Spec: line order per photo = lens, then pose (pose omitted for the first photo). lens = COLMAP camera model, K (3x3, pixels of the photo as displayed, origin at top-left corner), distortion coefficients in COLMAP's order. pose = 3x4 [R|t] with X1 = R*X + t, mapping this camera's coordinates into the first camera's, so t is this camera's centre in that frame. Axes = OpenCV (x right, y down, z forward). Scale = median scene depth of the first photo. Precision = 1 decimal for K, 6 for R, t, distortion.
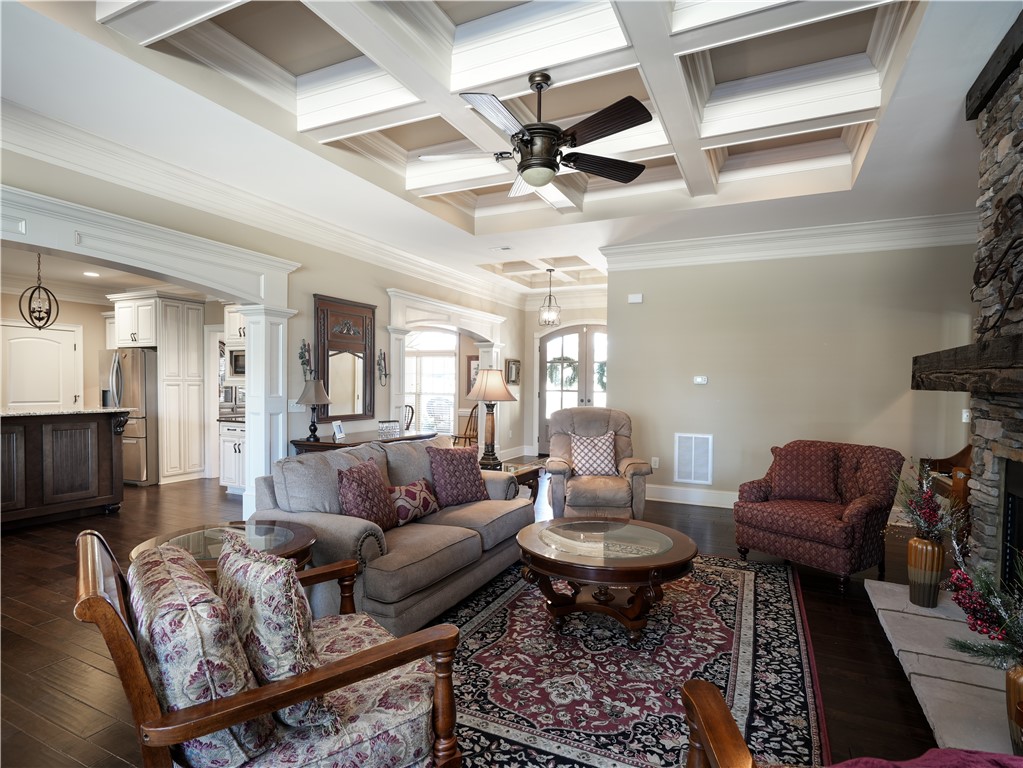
lens RADIAL K [[535.3, 0, 510.5], [0, 535.3, 399.8], [0, 0, 1]] dist [-0.003624, -0.000362]
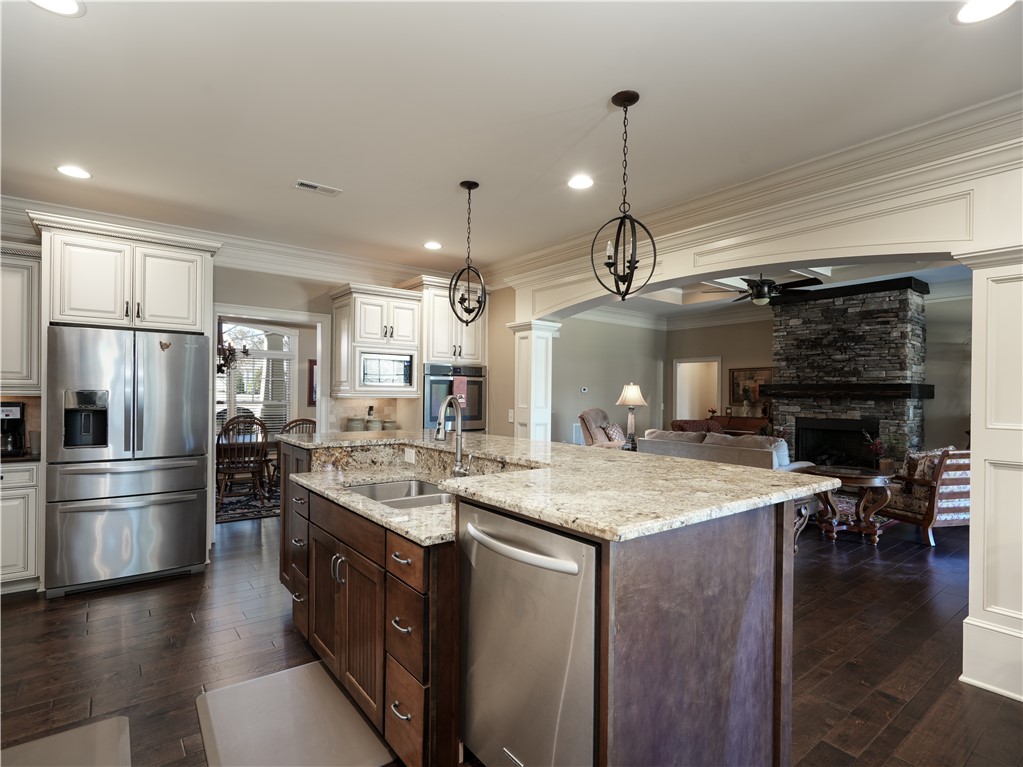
lens RADIAL K [[525.9, 0, 511.9], [0, 525.9, 392.1], [0, 0, 1]] dist [-0.006192, 0.000201]
pose [[0.441514, -0.005500, 0.897237, -1.106585], [0.019928, 0.999795, -0.003678, -0.026460], [-0.897033, 0.019504, 0.441533, 0.462902]]
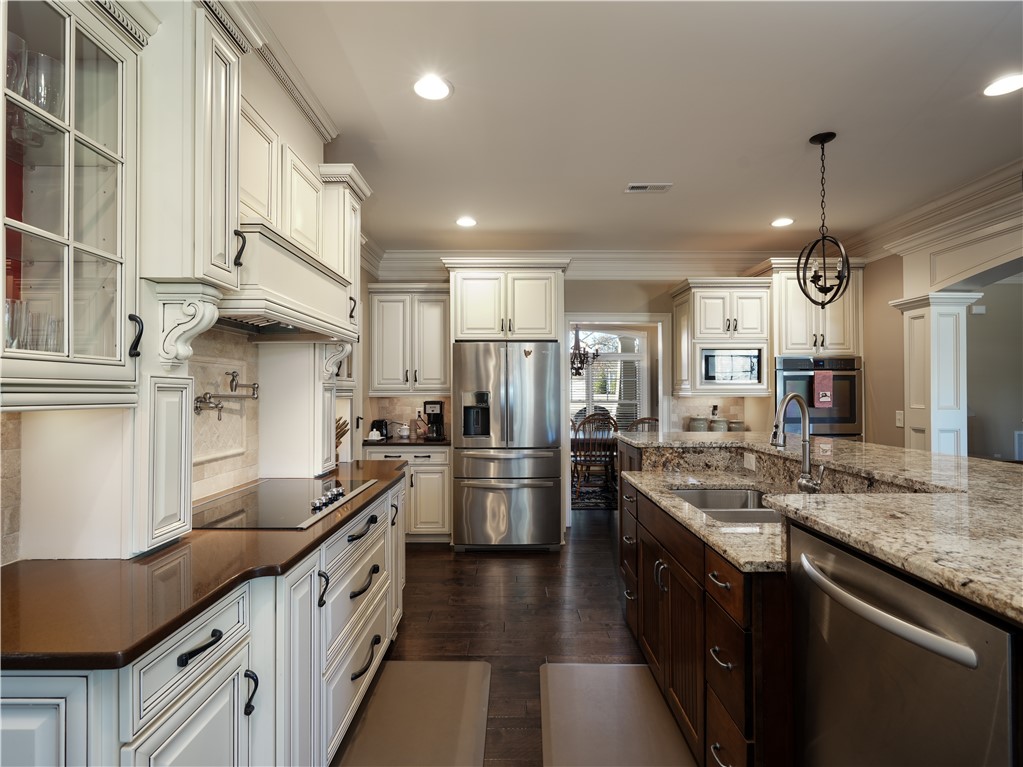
lens RADIAL K [[521.2, 0, 510.3], [0, 521.2, 385.8], [0, 0, 1]] dist [-0.003791, 0.000877]
pose [[0.898893, -0.009286, 0.438071, -1.074766], [0.024999, 0.999234, -0.030115, -0.025296], [-0.437455, 0.038022, 0.898436, 0.463250]]
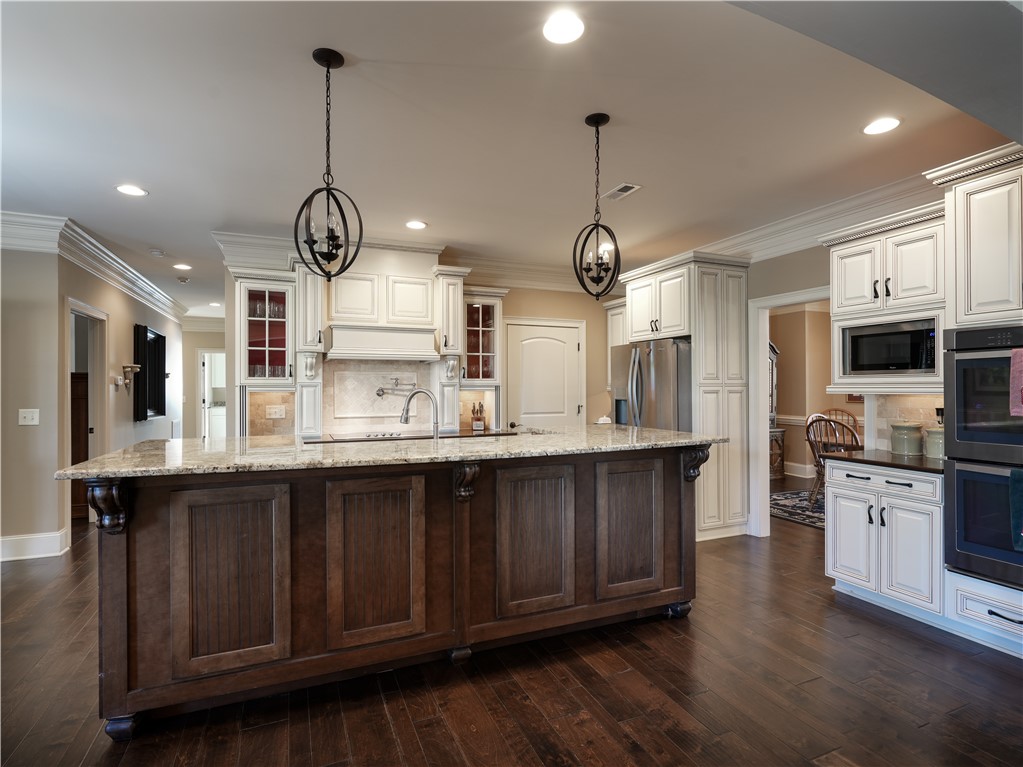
lens RADIAL K [[517.6, 0, 512.0], [0, 517.6, 386.3], [0, 0, 1]] dist [-0.000186, 0.000063]
pose [[0.756412, -0.015247, -0.653918, -0.432876], [-0.006718, 0.999494, -0.031076, -0.014328], [0.654061, 0.027899, 0.755927, 0.382954]]
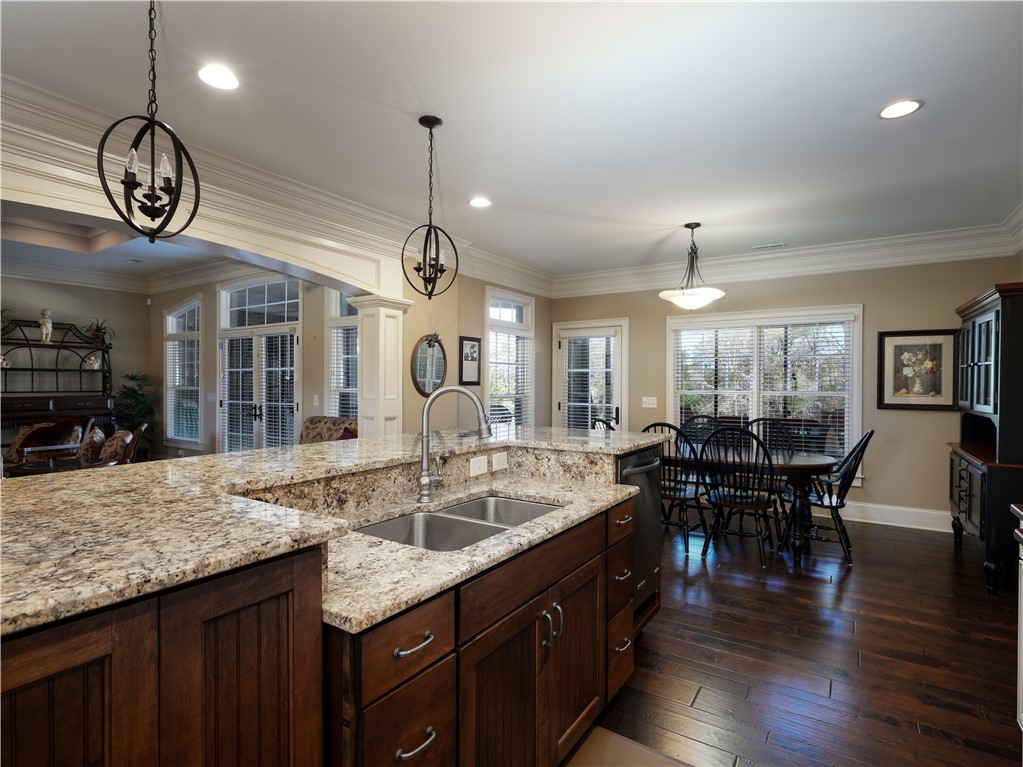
lens RADIAL K [[535.0, 0, 511.5], [0, 535.0, 383.5], [0, 0, 1]] dist [-0.000922, 0.000098]
pose [[-0.992982, -0.015353, 0.117269, -0.859634], [-0.011577, 0.999394, 0.032814, -0.037986], [-0.117702, 0.031226, -0.992558, 0.980022]]
